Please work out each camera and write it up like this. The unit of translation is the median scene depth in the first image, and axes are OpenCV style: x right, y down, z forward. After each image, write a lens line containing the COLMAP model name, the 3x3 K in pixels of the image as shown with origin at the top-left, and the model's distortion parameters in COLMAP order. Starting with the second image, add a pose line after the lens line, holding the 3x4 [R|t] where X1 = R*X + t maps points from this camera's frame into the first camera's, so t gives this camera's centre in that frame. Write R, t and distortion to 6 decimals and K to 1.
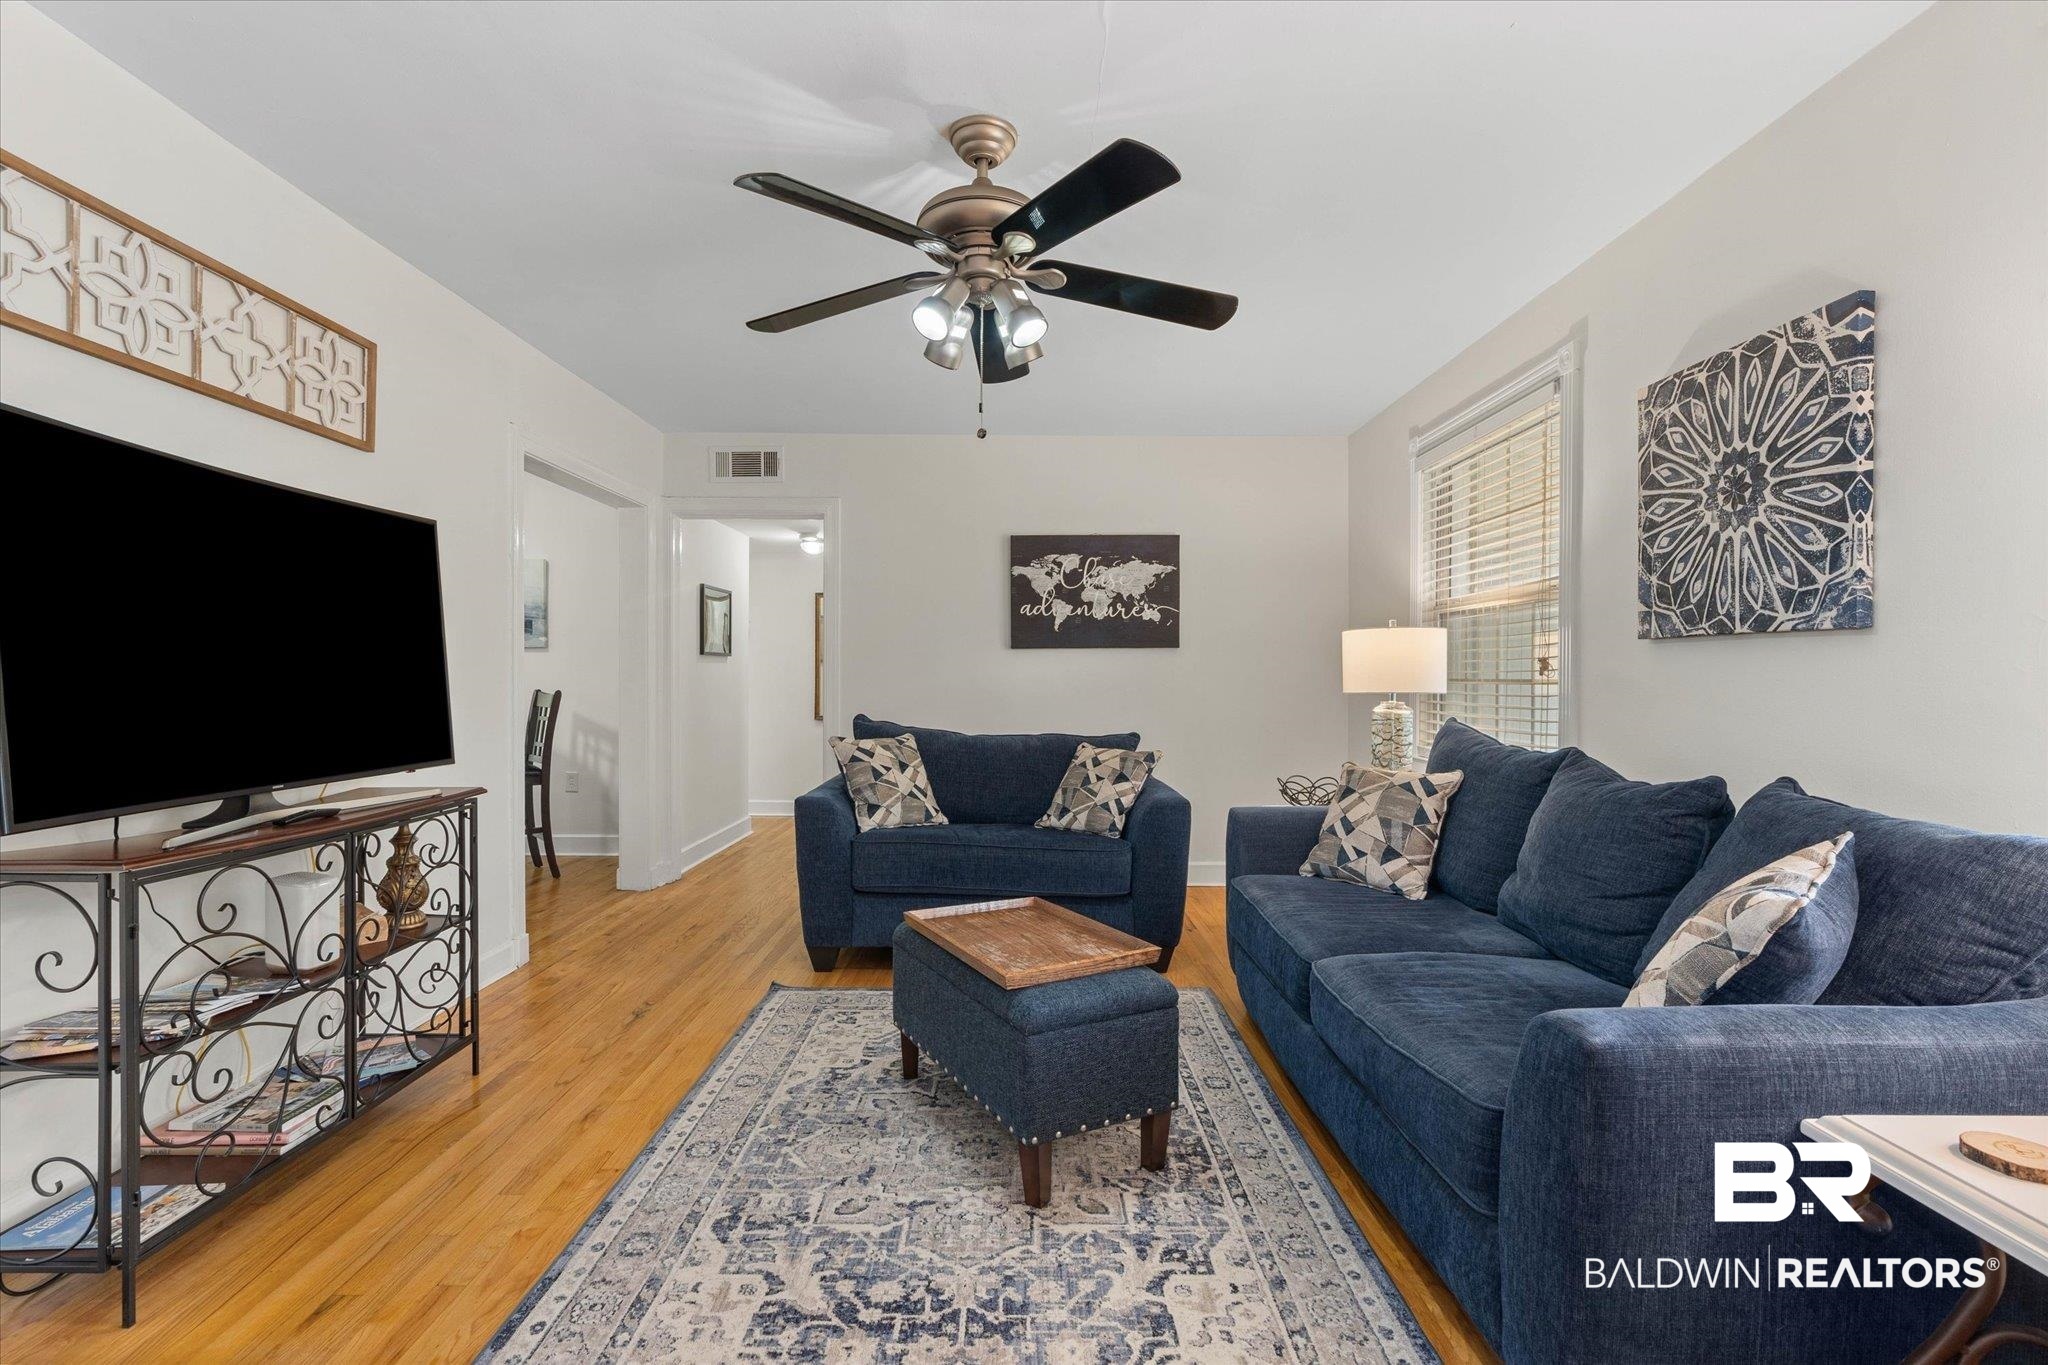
lens RADIAL K [[944.3, 0, 1031.2], [0, 944.3, 680.5], [0, 0, 1]] dist [-0.004932, 0.000832]
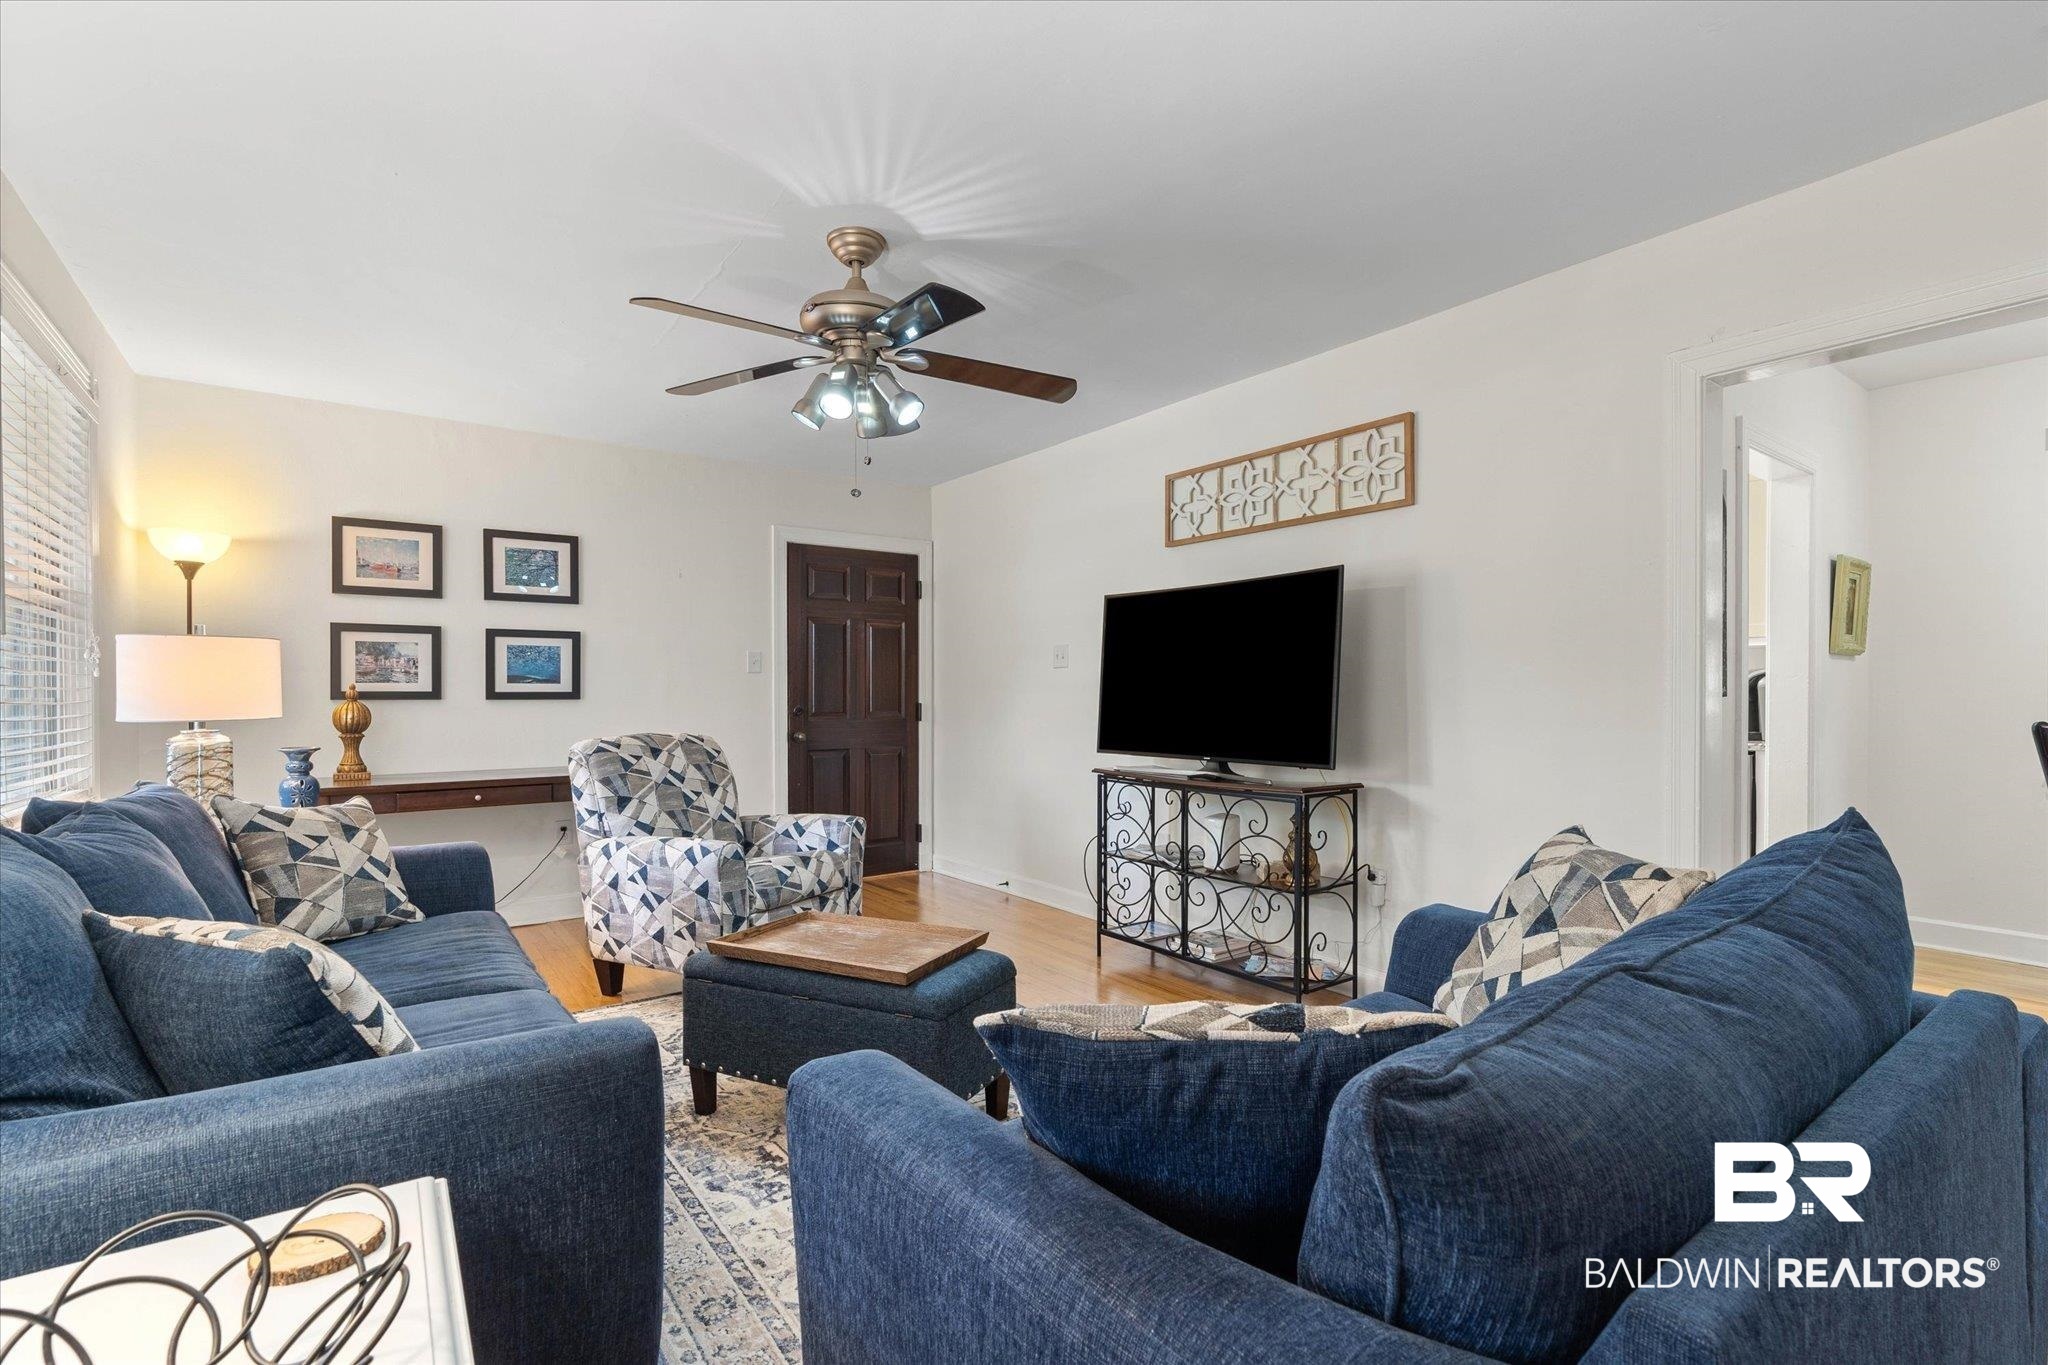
lens RADIAL K [[944.3, 0, 1025.6], [0, 944.3, 697.0], [0, 0, 1]] dist [-0.003550, 0.000689]
pose [[-0.816030, 0.000629, -0.578009, 0.440514], [-0.002285, 0.999988, 0.004315, -0.007704], [0.578005, 0.004841, -0.816019, 1.997035]]
